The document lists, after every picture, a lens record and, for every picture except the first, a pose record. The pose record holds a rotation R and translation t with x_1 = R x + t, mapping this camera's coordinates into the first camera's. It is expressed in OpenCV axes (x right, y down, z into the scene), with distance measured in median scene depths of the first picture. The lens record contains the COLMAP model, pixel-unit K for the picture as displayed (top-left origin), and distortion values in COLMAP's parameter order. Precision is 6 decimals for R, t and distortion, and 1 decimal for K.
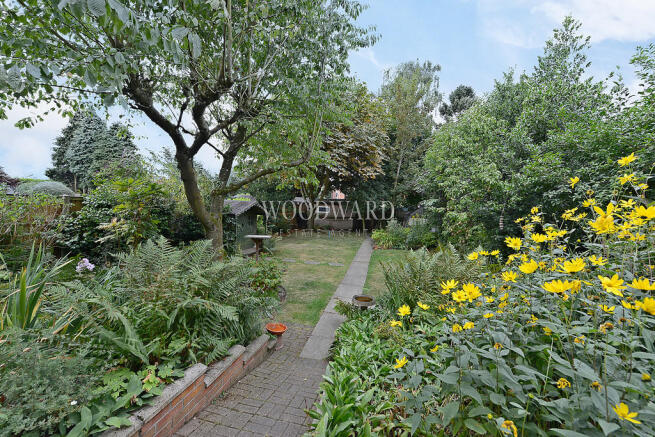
lens RADIAL K [[259.8, 0, 329.1], [0, 259.8, 218.9], [0, 0, 1]] dist [0.000382, -0.000196]
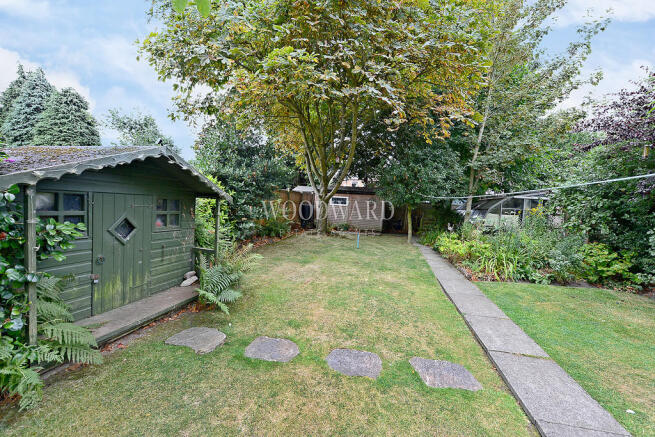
lens RADIAL K [[259.8, 0, 326.1], [0, 259.8, 216.2], [0, 0, 1]] dist [0.000382, -0.000196]
pose [[0.999797, 0.010136, -0.017402, -0.033434], [-0.010159, 0.999948, -0.001229, 0.003982], [0.017389, 0.001406, 0.999848, 0.260573]]
